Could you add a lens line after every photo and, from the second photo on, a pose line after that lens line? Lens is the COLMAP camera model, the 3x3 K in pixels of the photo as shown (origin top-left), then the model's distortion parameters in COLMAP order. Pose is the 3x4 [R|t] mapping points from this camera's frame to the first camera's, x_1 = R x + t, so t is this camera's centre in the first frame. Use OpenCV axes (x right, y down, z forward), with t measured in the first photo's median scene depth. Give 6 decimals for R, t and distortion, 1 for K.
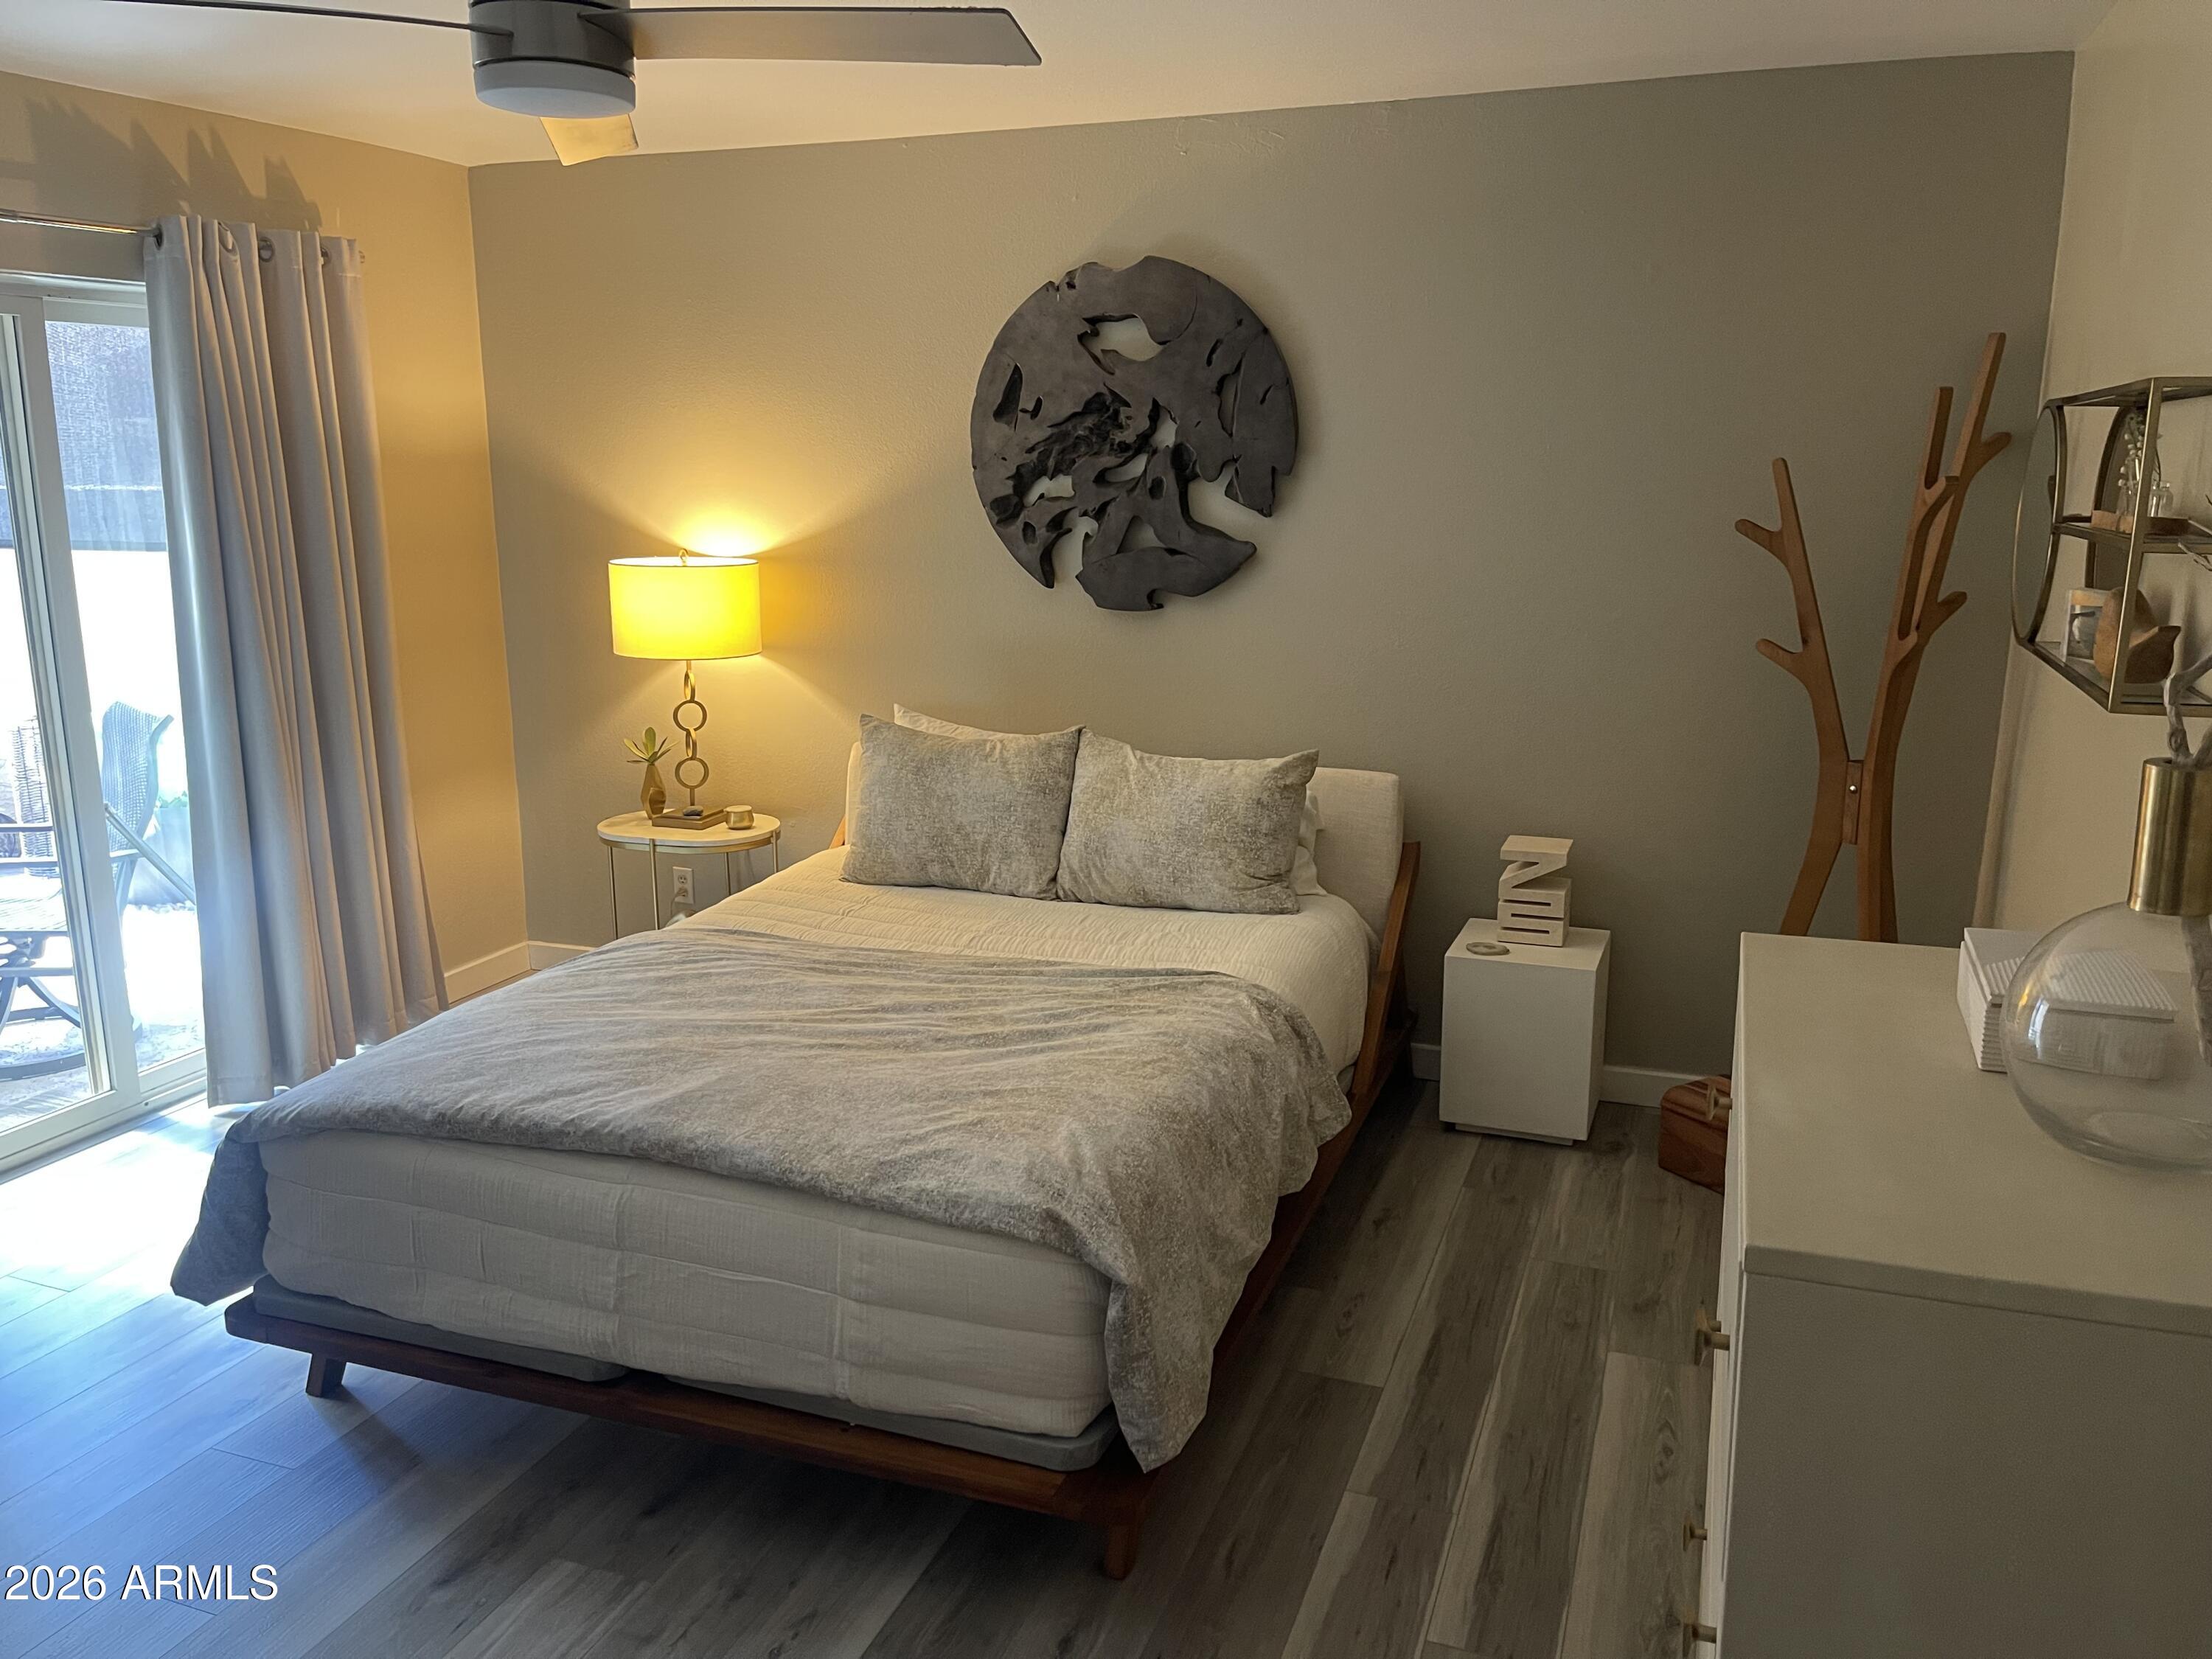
lens RADIAL K [[1666.6, 0, 1109.4], [0, 1666.6, 837.4], [0, 0, 1]] dist [0.077766, -0.101031]
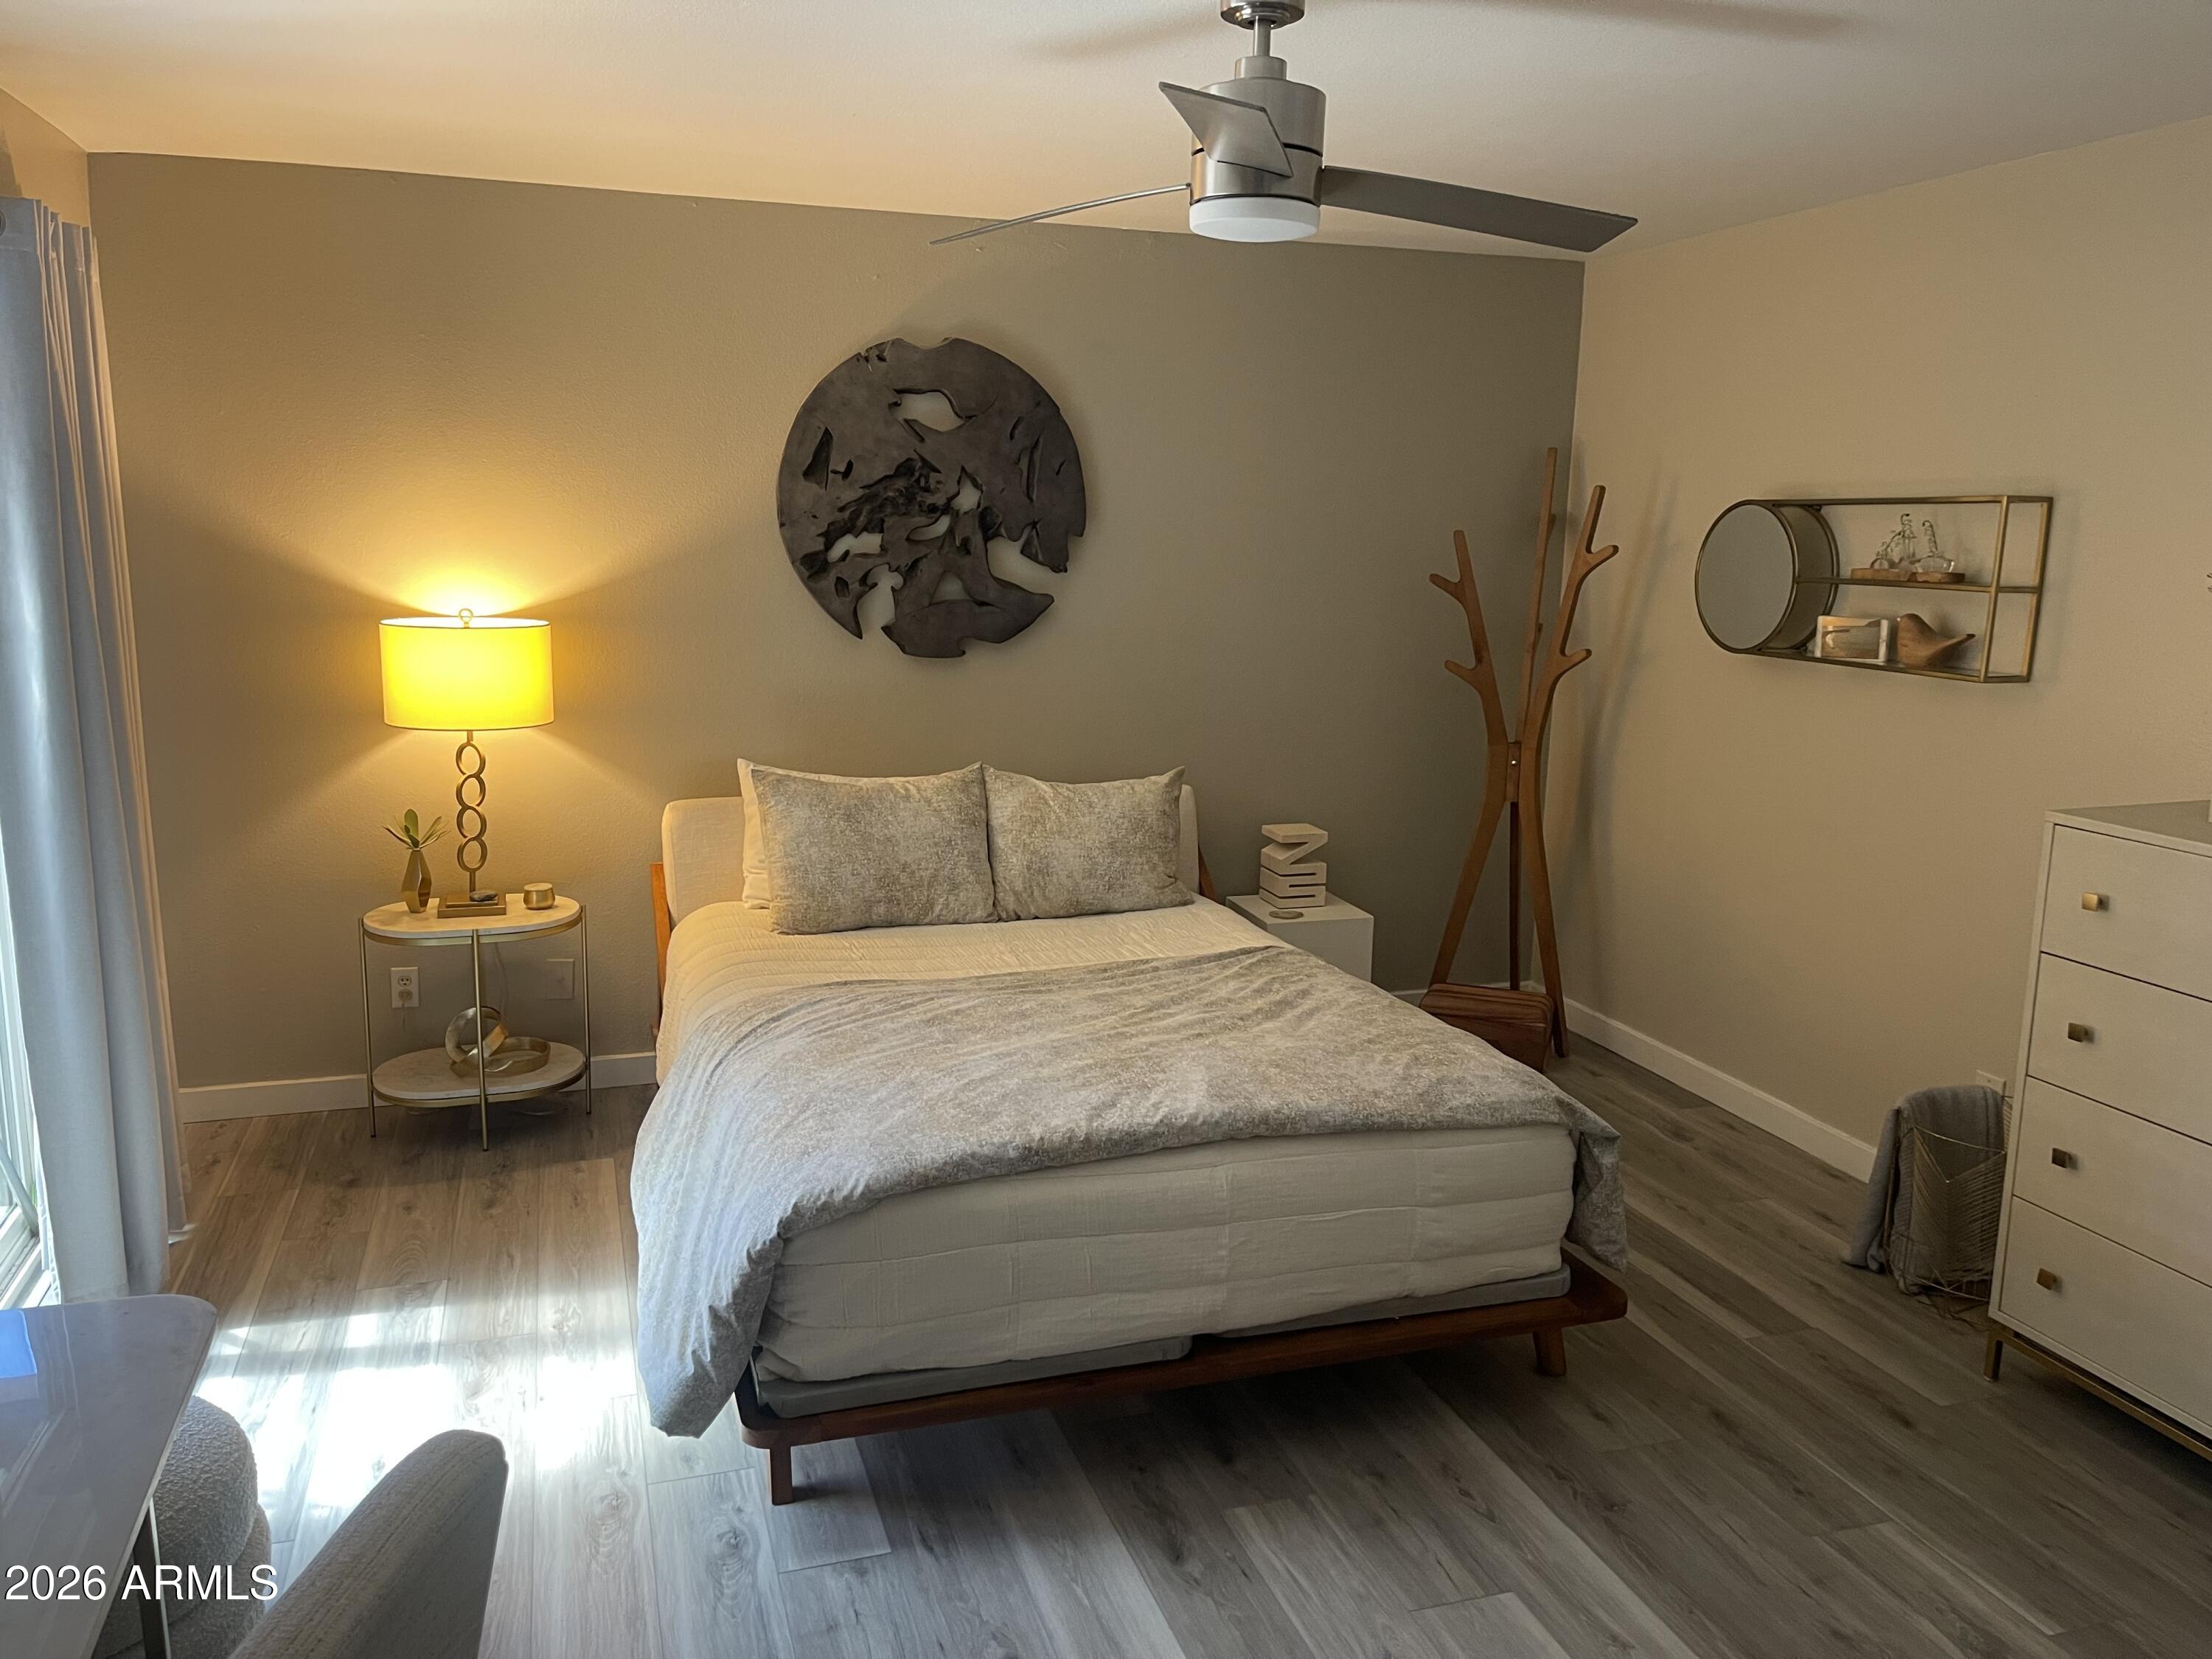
lens RADIAL K [[1666.6, 0, 1085.4], [0, 1666.6, 843.0], [0, 0, 1]] dist [0.077766, -0.101031]
pose [[0.785932, -0.102153, 0.609817, -0.659920], [0.117611, 0.992950, 0.014757, -0.023401], [-0.607025, 0.060123, 0.792405, 0.097606]]
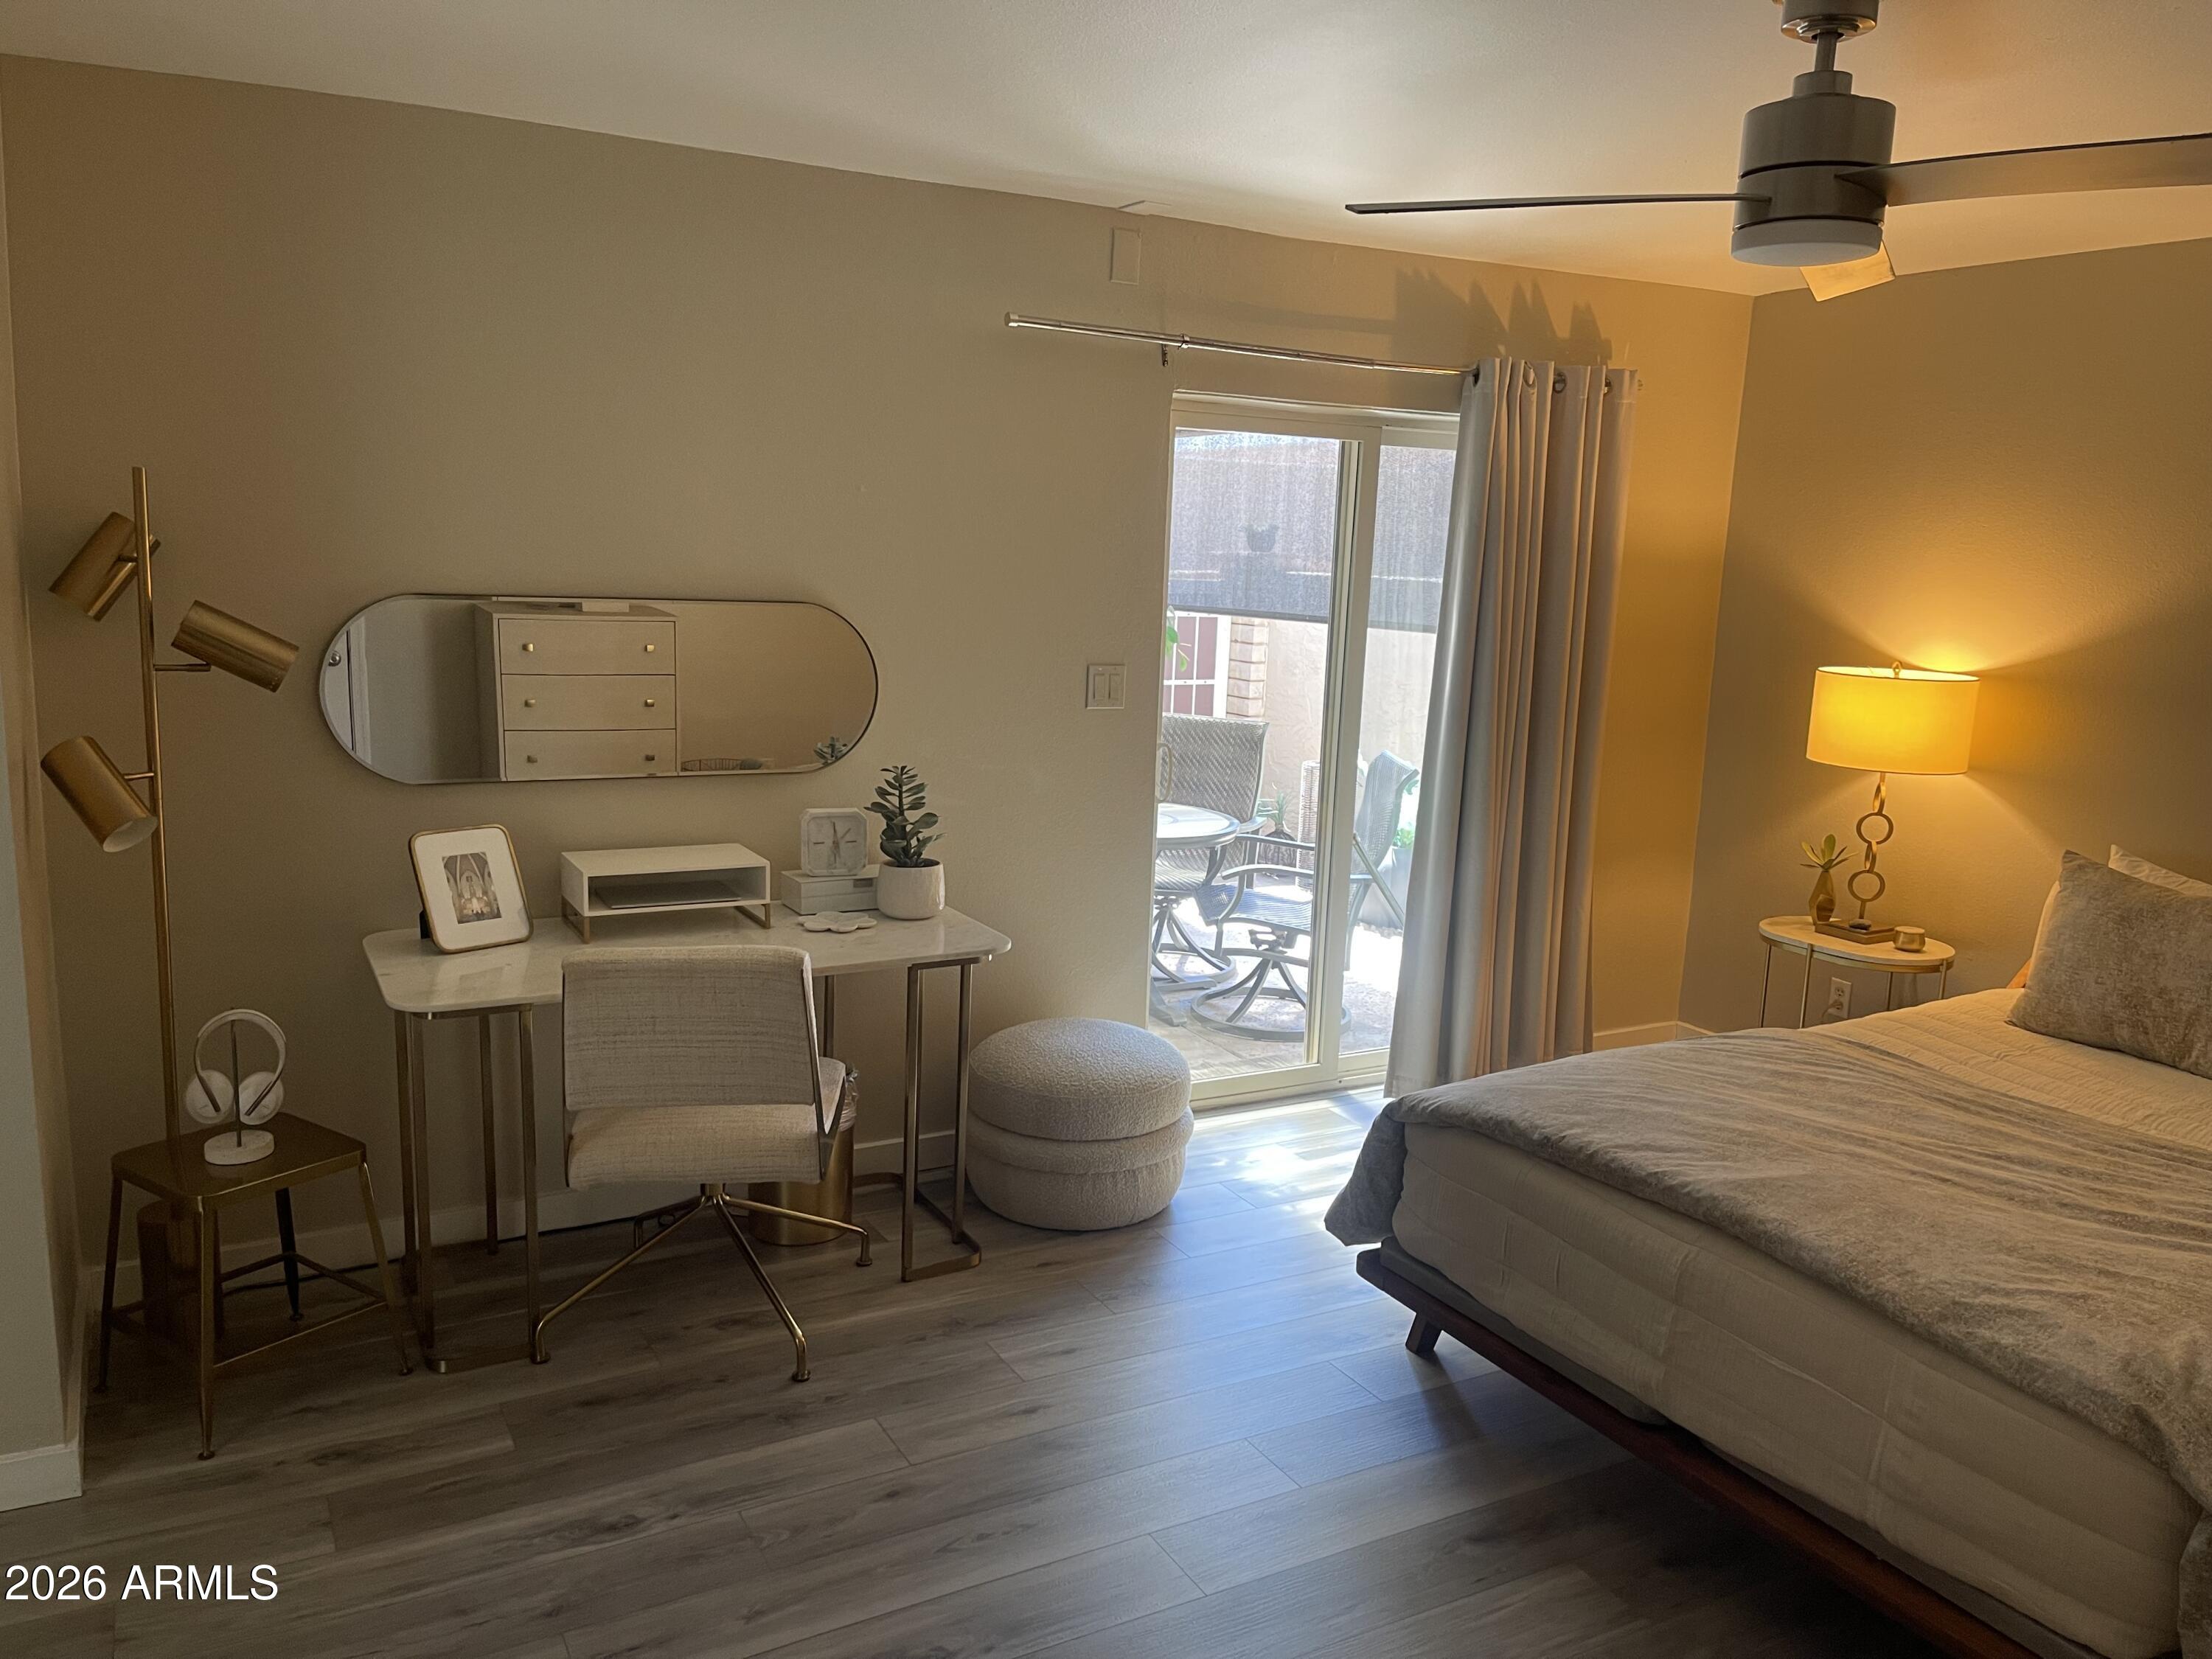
lens RADIAL K [[1666.6, 0, 1111.8], [0, 1666.6, 830.5], [0, 0, 1]] dist [0.077766, -0.101031]
pose [[0.759044, 0.138982, -0.636031, 0.046937], [-0.178145, 0.984001, 0.002419, 0.007289], [0.626192, 0.111470, 0.771660, -0.050958]]
